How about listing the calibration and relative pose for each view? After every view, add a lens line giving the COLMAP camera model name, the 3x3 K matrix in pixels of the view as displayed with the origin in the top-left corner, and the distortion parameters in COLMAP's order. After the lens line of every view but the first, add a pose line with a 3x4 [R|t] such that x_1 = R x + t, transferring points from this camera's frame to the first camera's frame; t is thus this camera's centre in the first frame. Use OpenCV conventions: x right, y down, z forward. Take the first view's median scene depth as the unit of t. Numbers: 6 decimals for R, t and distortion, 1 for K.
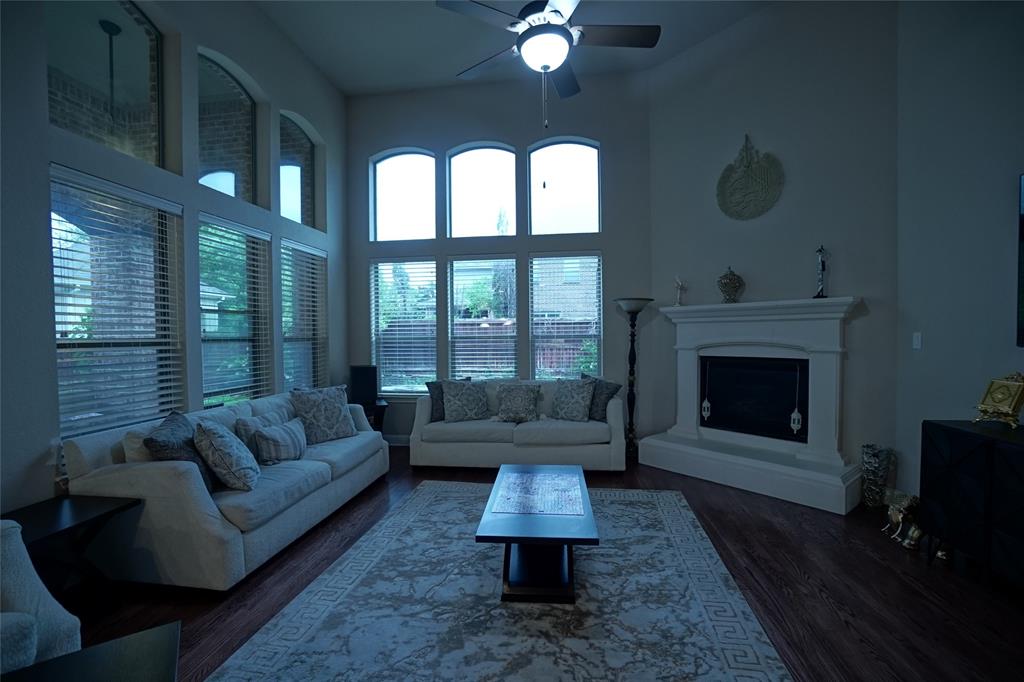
lens RADIAL K [[452.8, 0, 507.8], [0, 452.8, 349.2], [0, 0, 1]] dist [-0.056706, 0.020678]
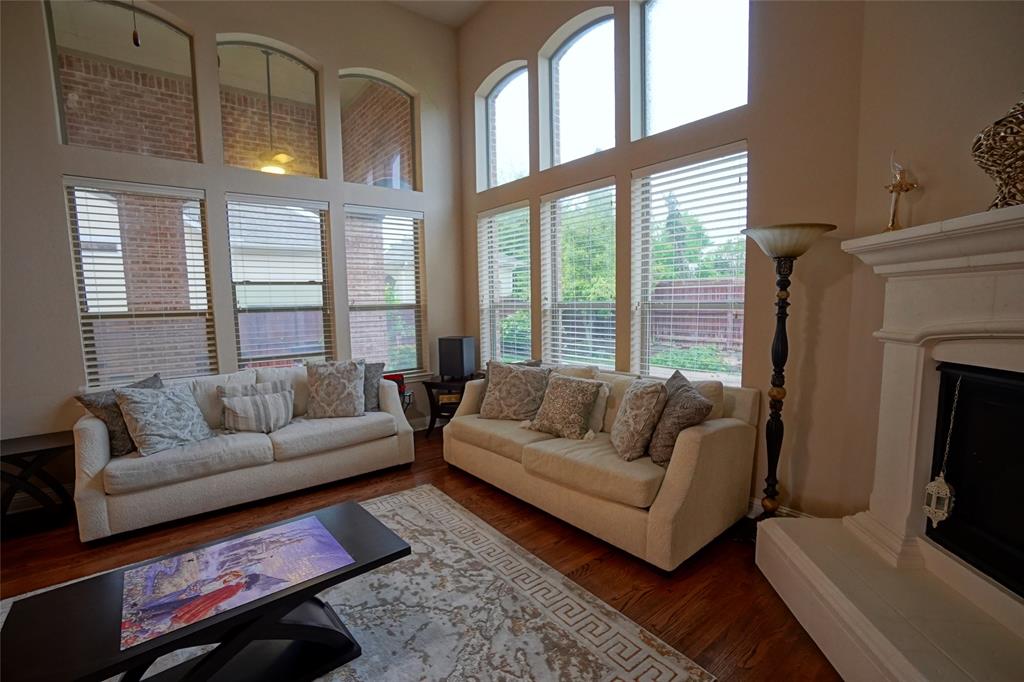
lens RADIAL K [[452.8, 0, 507.8], [0, 452.8, 349.2], [0, 0, 1]] dist [-0.056706, 0.020678]
pose [[0.722409, 0.070382, -0.687875, 0.422470], [-0.012304, 0.995957, 0.088983, -0.023364], [0.691357, -0.055819, 0.720354, 0.482778]]
